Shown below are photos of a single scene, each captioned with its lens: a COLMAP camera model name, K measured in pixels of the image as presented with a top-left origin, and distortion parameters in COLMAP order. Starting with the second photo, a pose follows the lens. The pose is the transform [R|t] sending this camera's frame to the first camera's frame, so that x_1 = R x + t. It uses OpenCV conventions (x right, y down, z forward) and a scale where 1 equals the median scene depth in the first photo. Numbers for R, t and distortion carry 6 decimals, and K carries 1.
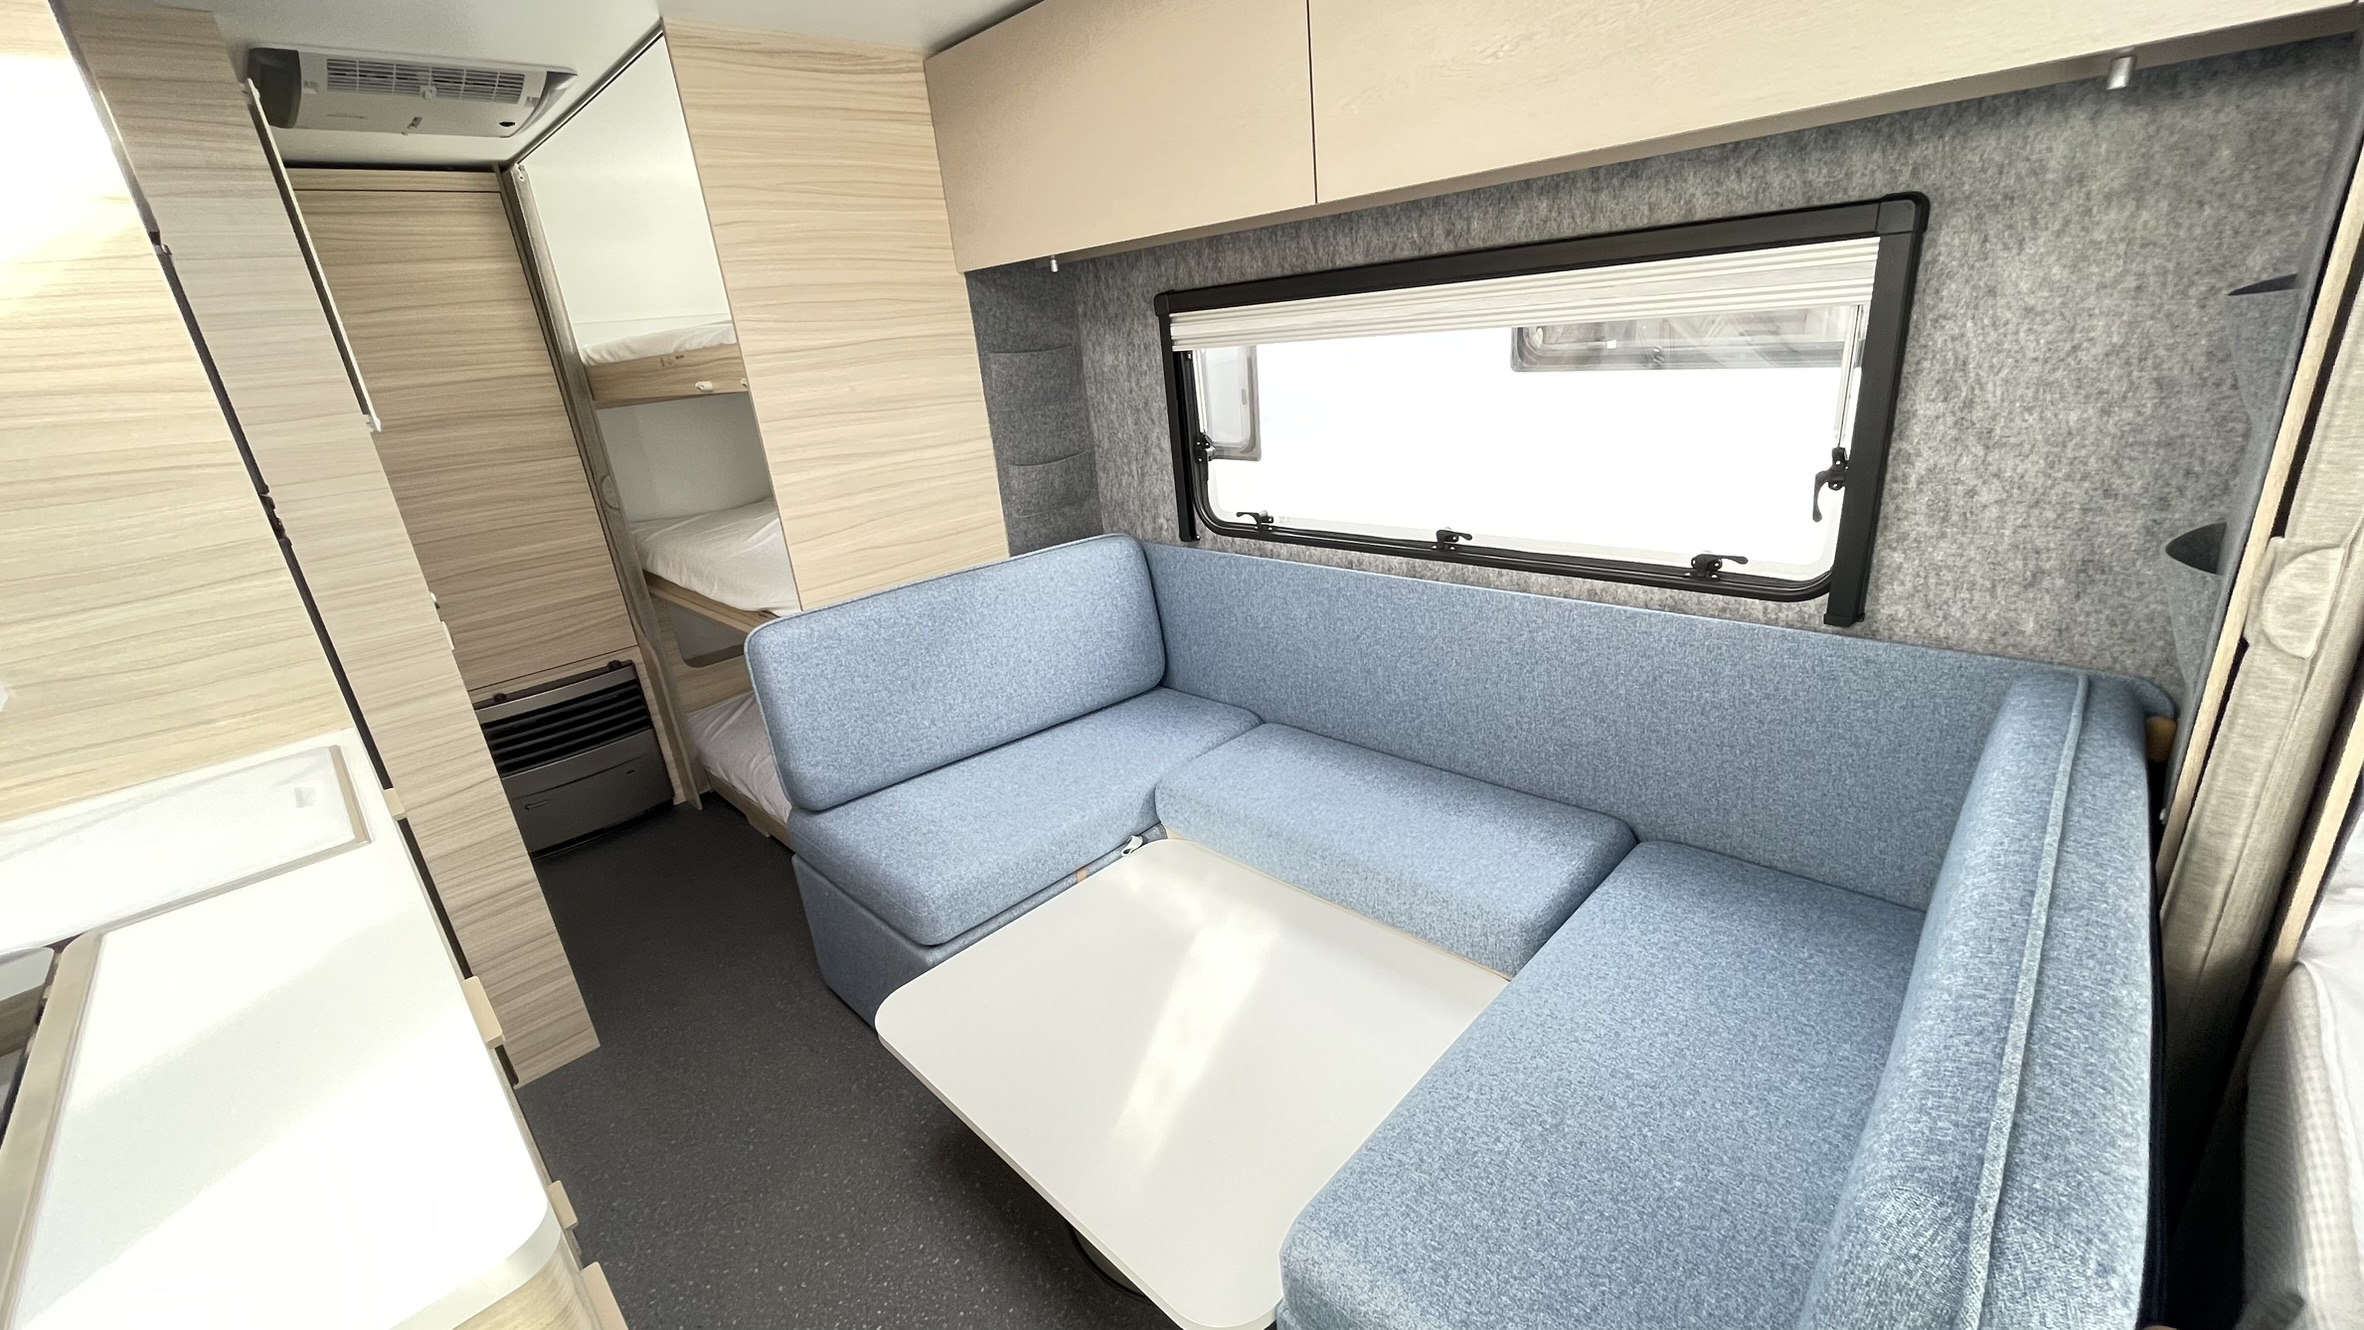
lens RADIAL K [[953.9, 0, 1195.9], [0, 953.9, 665.7], [0, 0, 1]] dist [-0.002077, -0.000542]
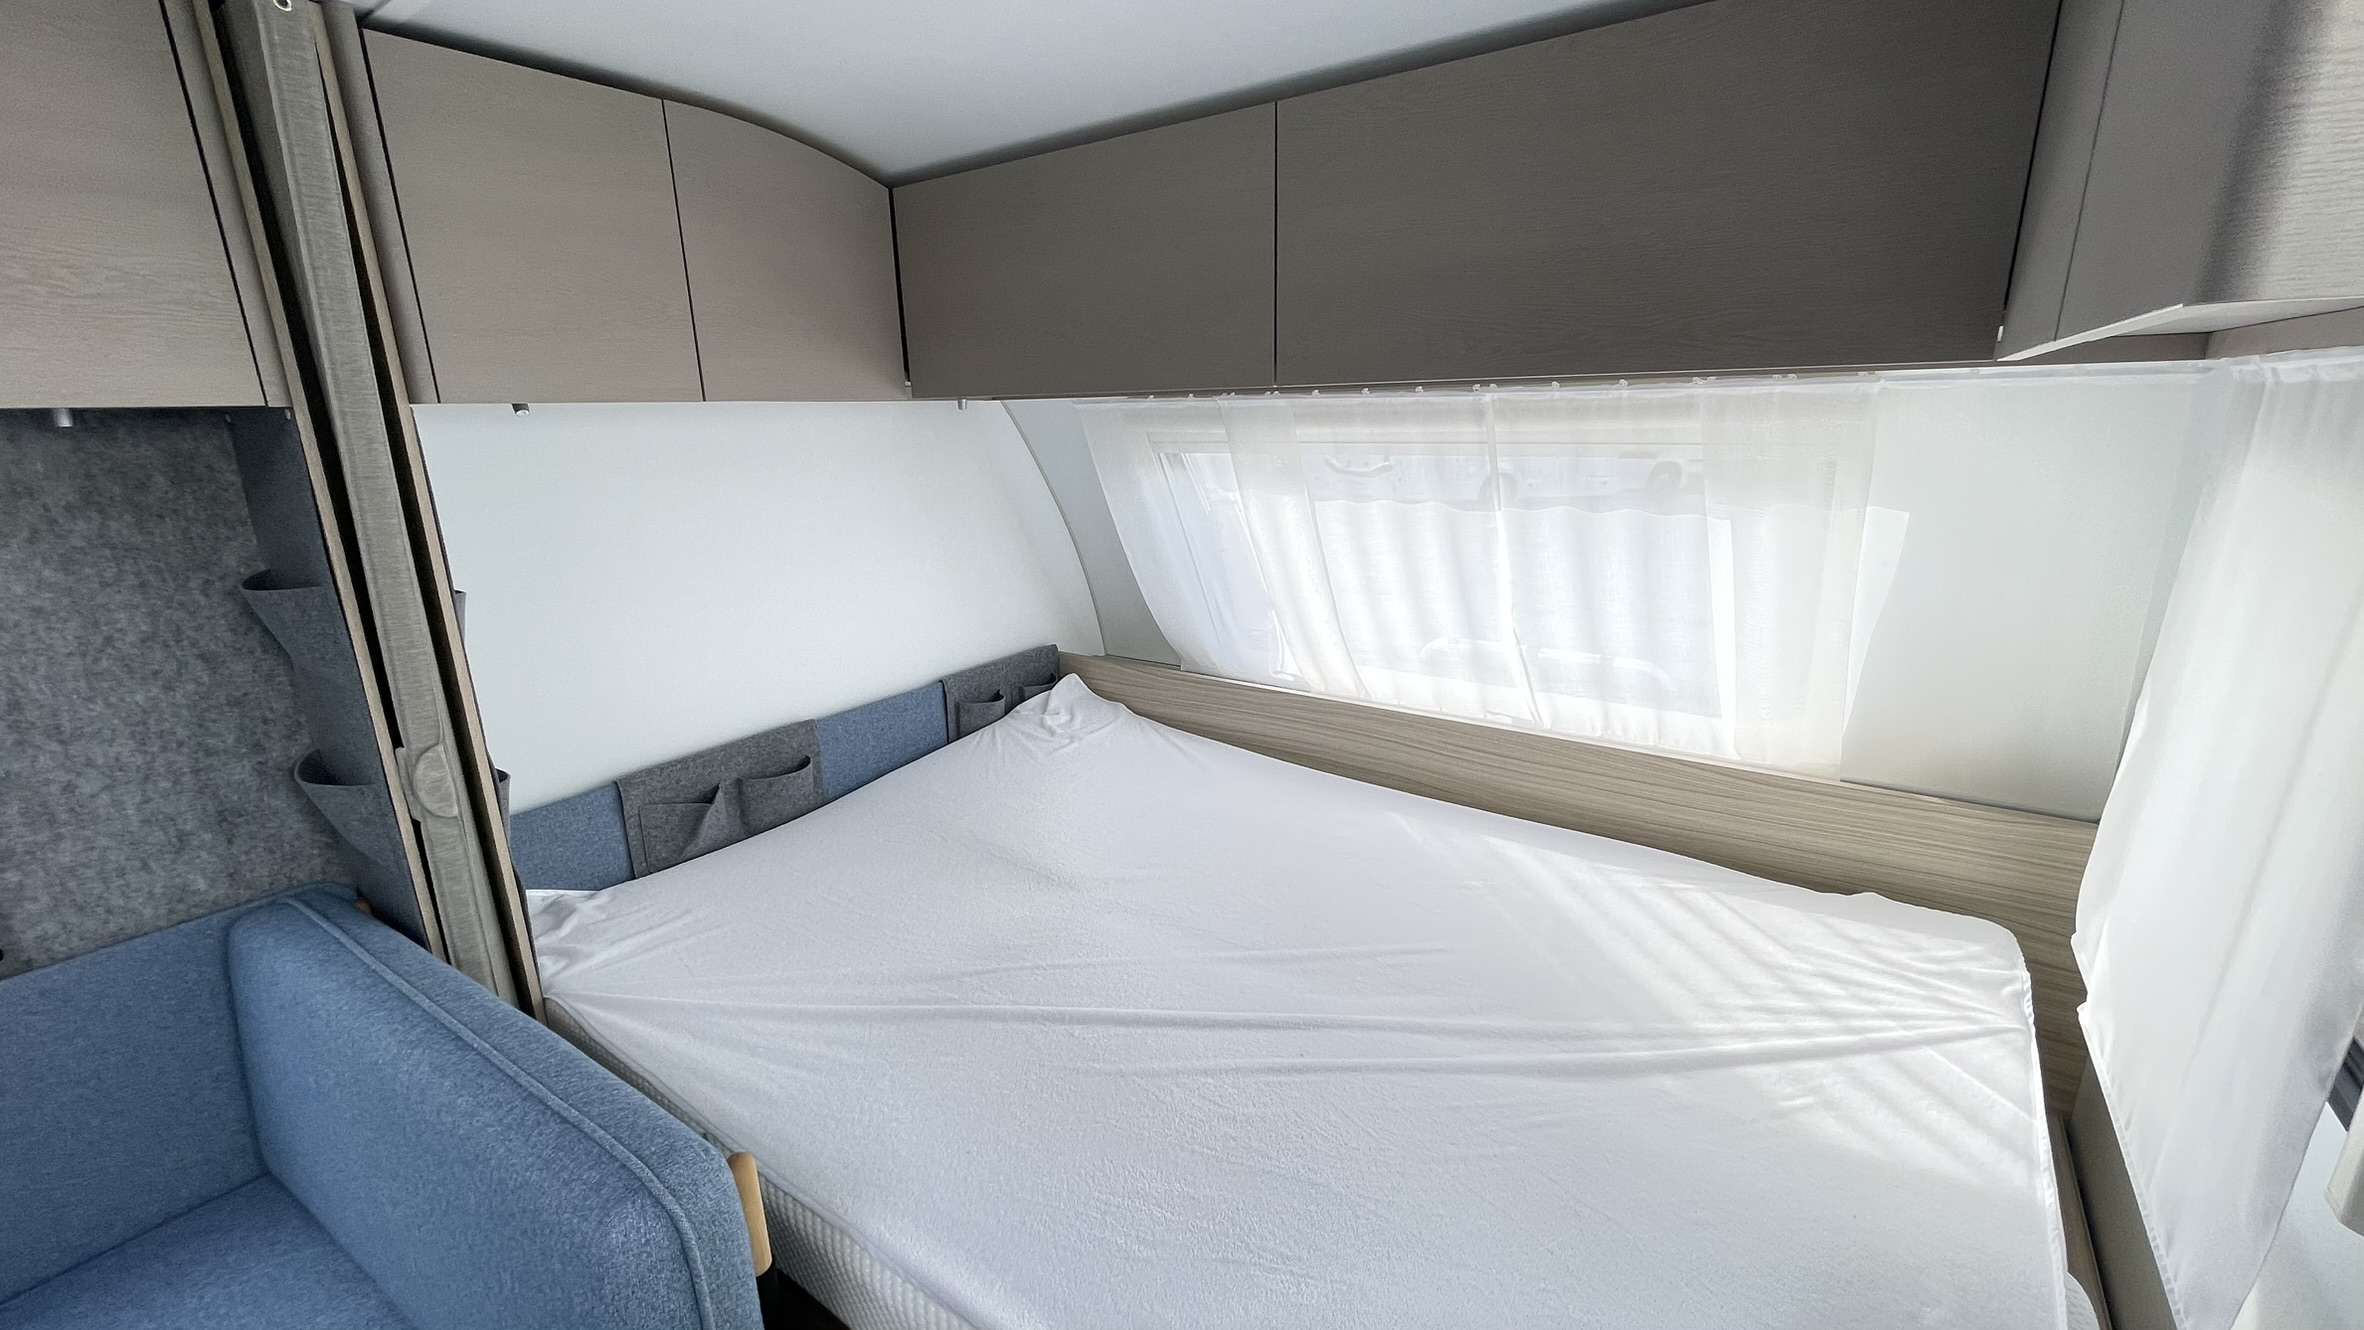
lens RADIAL K [[953.9, 0, 1189.1], [0, 953.9, 667.7], [0, 0, 1]] dist [-0.002077, -0.000542]
pose [[-0.174216, -0.164621, 0.970849, -0.262695], [0.369322, 0.903032, 0.219395, -0.075046], [-0.912825, 0.396779, -0.096525, 0.010253]]
